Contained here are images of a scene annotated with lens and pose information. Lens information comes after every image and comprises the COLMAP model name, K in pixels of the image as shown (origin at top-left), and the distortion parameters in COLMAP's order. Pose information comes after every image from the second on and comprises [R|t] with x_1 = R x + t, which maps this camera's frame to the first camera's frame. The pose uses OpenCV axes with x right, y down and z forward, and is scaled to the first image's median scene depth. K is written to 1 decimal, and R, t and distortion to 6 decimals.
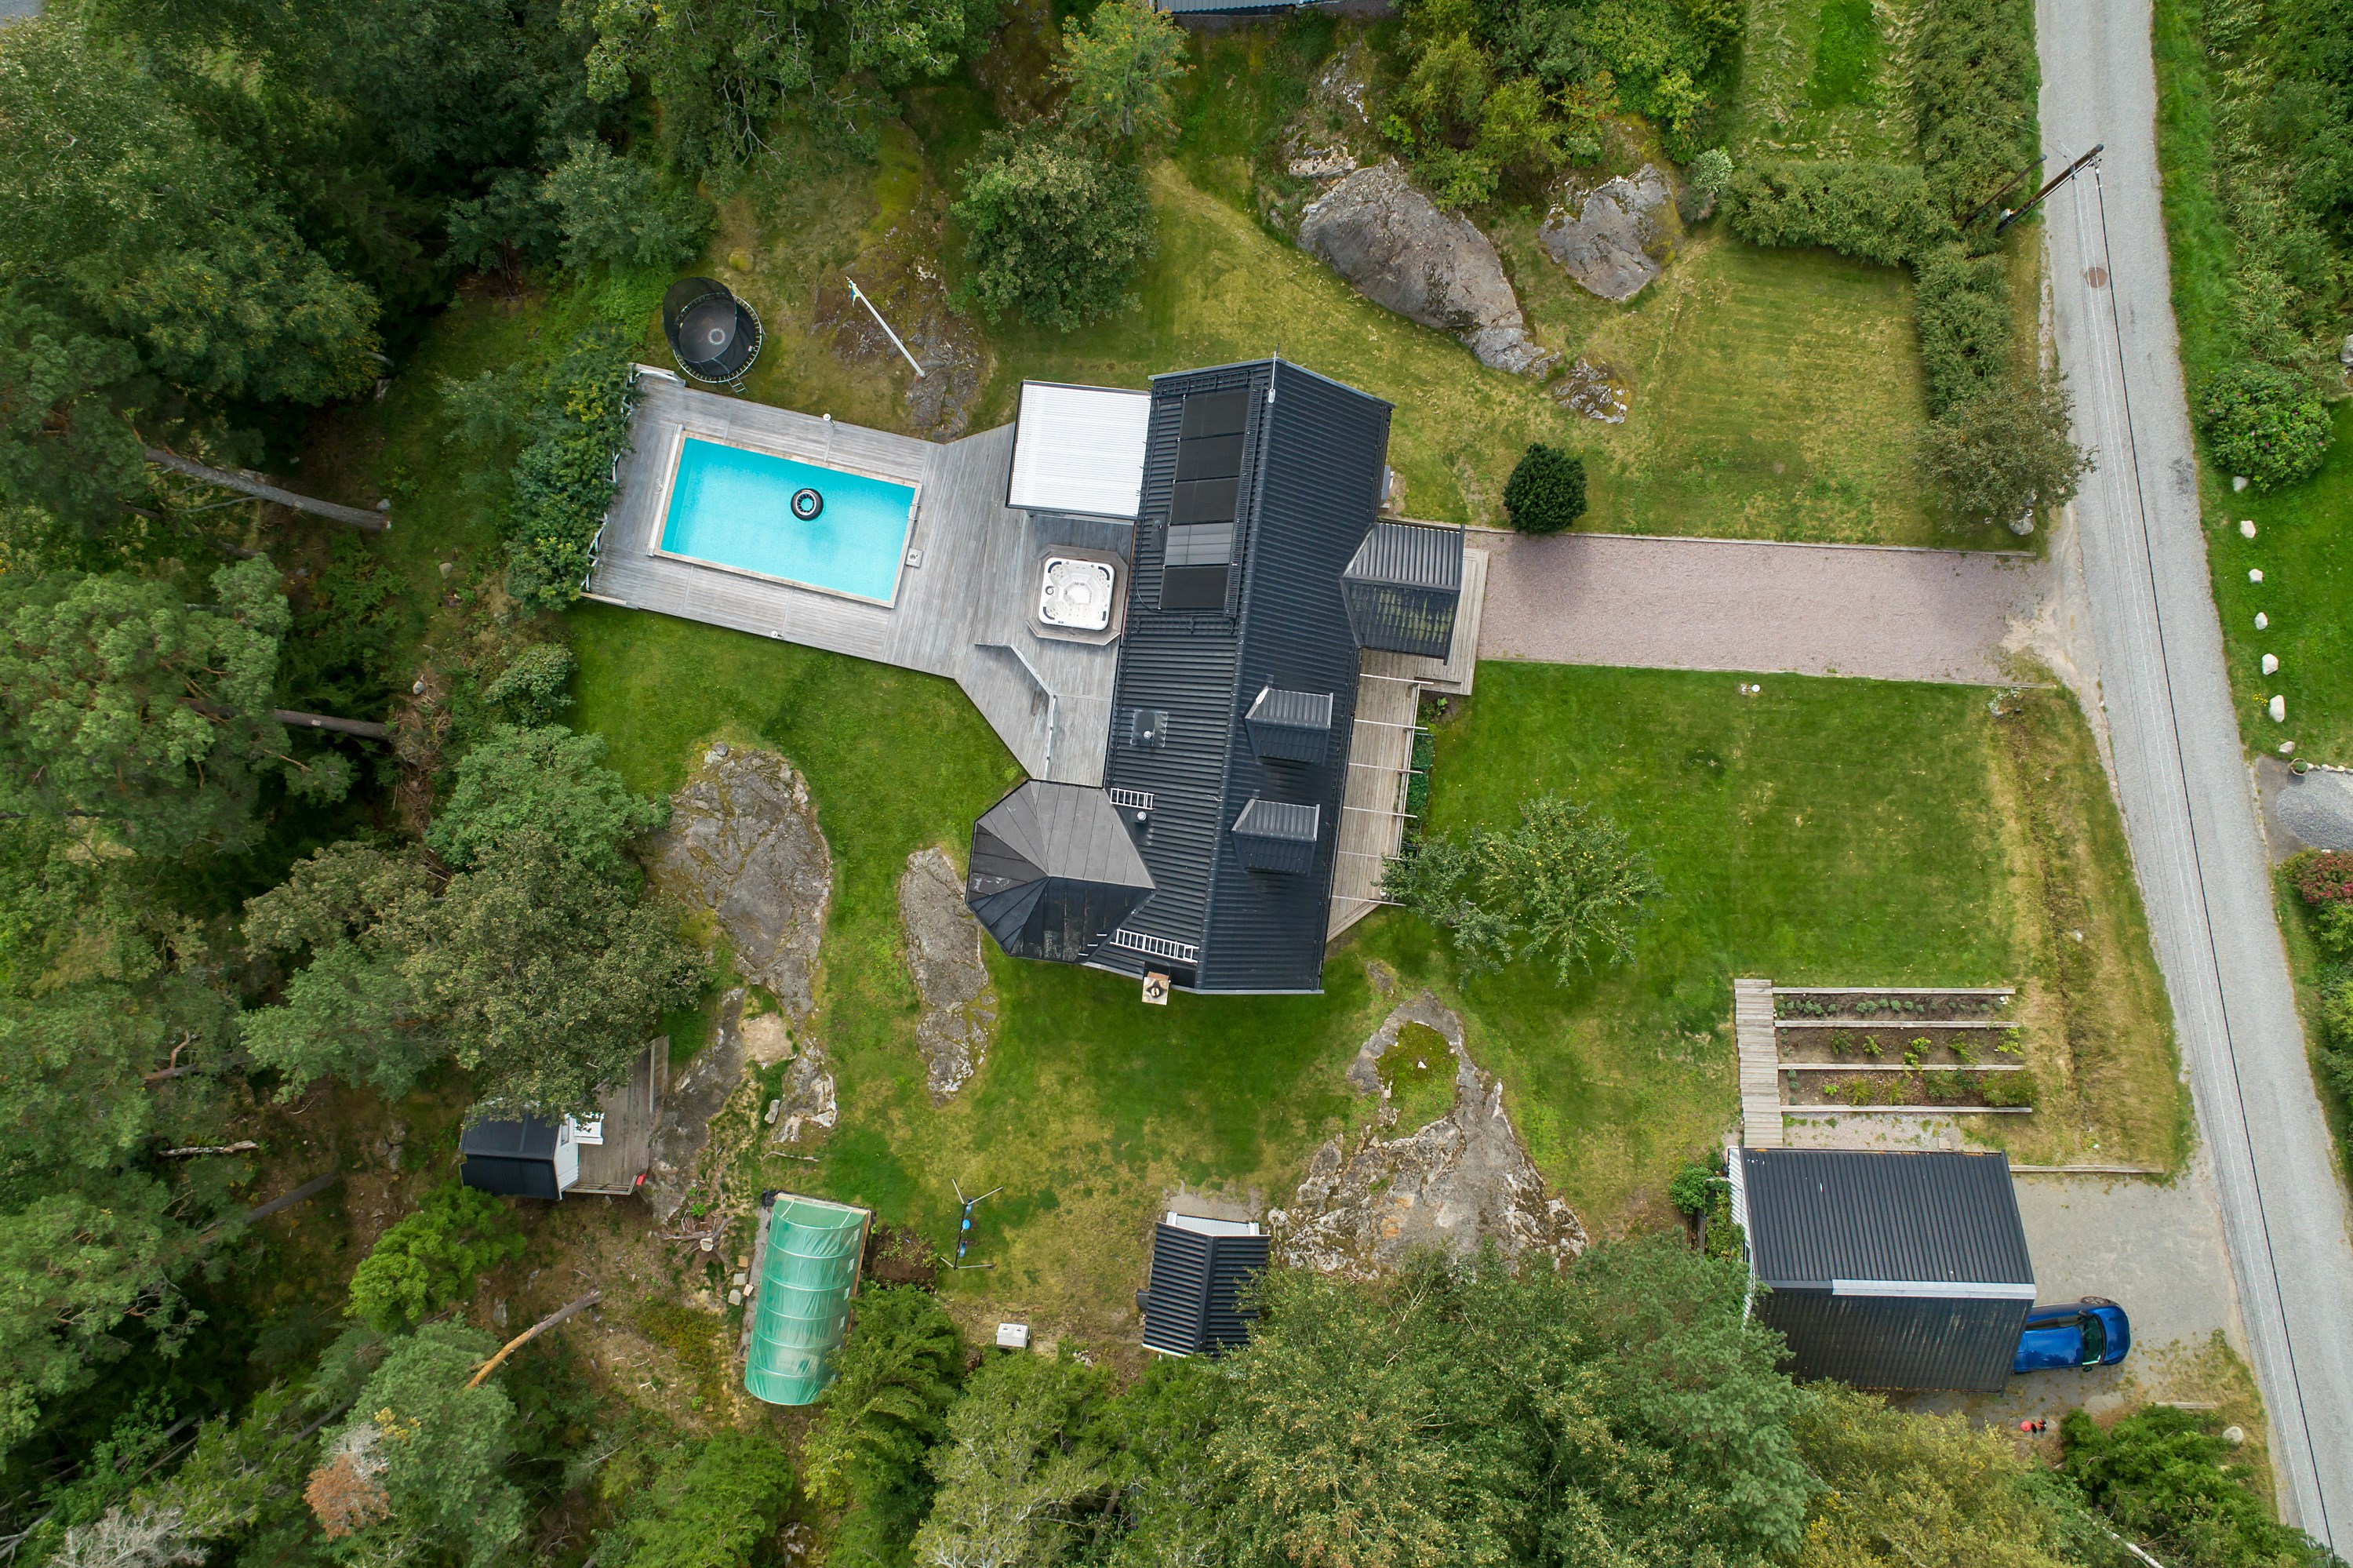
lens RADIAL K [[1606.2, 0, 1177.8], [0, 1606.2, 780.8], [0, 0, 1]] dist [-0.012332, 0.000452]
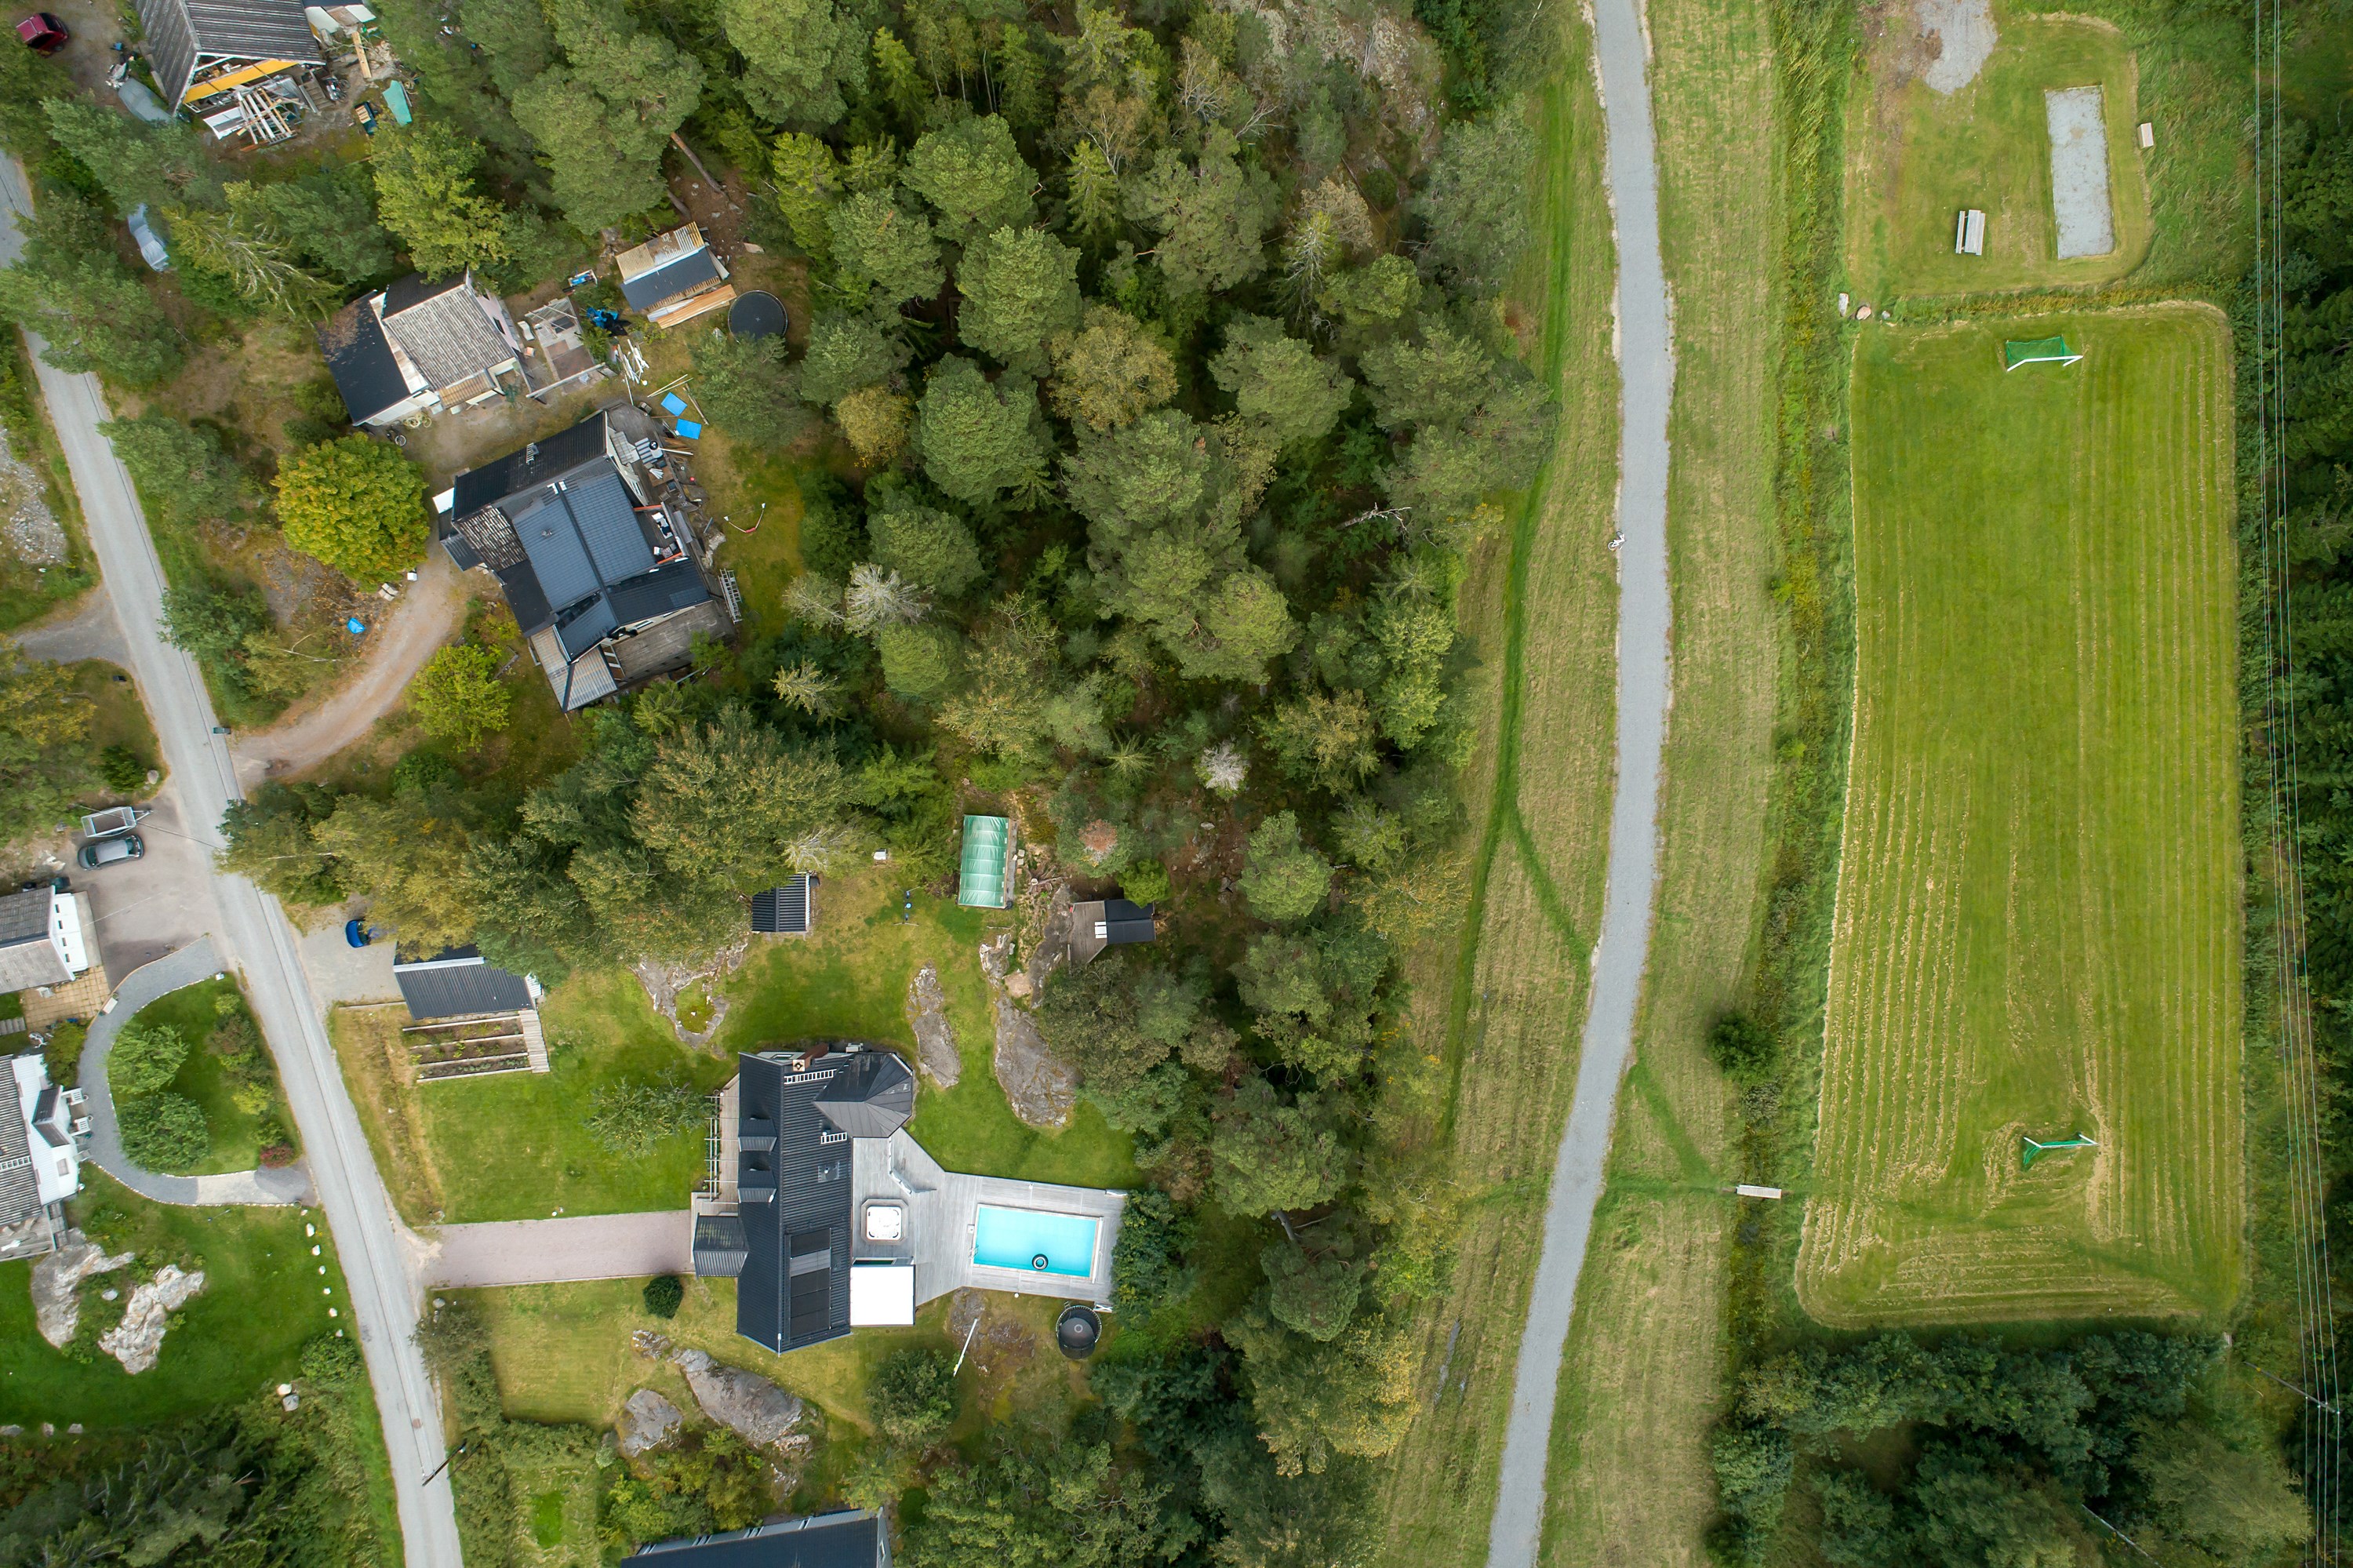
lens RADIAL K [[1606.2, 0, 1177.8], [0, 1606.2, 780.8], [0, 0, 1]] dist [-0.012332, 0.000452]
pose [[-0.993407, 0.110562, 0.030305, -0.566673], [-0.110639, -0.993860, -0.000876, 0.410646], [0.030022, -0.004223, 0.999540, -1.050426]]
